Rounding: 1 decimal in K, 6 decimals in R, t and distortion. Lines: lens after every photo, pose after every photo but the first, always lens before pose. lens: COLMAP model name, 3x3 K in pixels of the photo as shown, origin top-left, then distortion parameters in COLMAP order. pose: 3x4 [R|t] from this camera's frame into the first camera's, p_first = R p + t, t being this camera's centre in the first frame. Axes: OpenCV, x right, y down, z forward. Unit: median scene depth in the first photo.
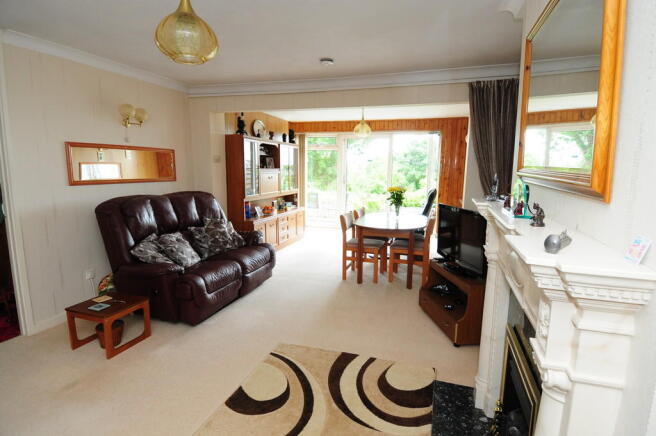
lens RADIAL K [[341.6, 0, 338.5], [0, 341.6, 217.7], [0, 0, 1]] dist [0.069560, -0.068551]
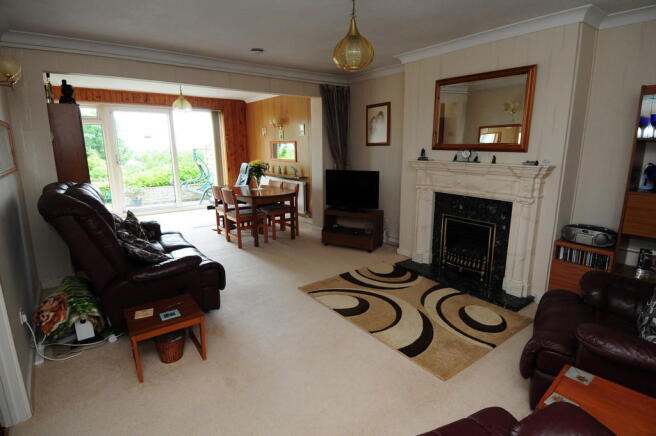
lens RADIAL K [[341.6, 0, 338.5], [0, 341.6, 217.7], [0, 0, 1]] dist [0.069560, -0.068551]
pose [[0.573154, -0.188089, 0.797570, -0.889837], [0.130804, 0.981821, 0.137542, -0.035505], [-0.808941, 0.025493, 0.587337, 0.124348]]
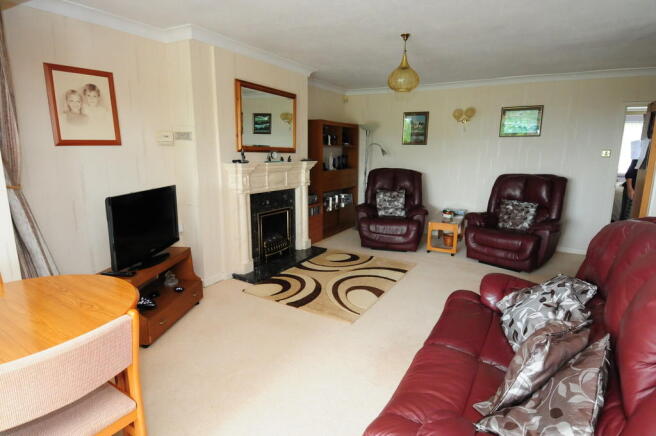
lens RADIAL K [[341.6, 0, 338.5], [0, 341.6, 217.7], [0, 0, 1]] dist [0.069560, -0.068551]
pose [[-0.974168, -0.069997, 0.214703, -0.284373], [0.006802, 0.941222, 0.337721, -0.235112], [-0.225723, 0.330458, -0.916432, 1.584736]]
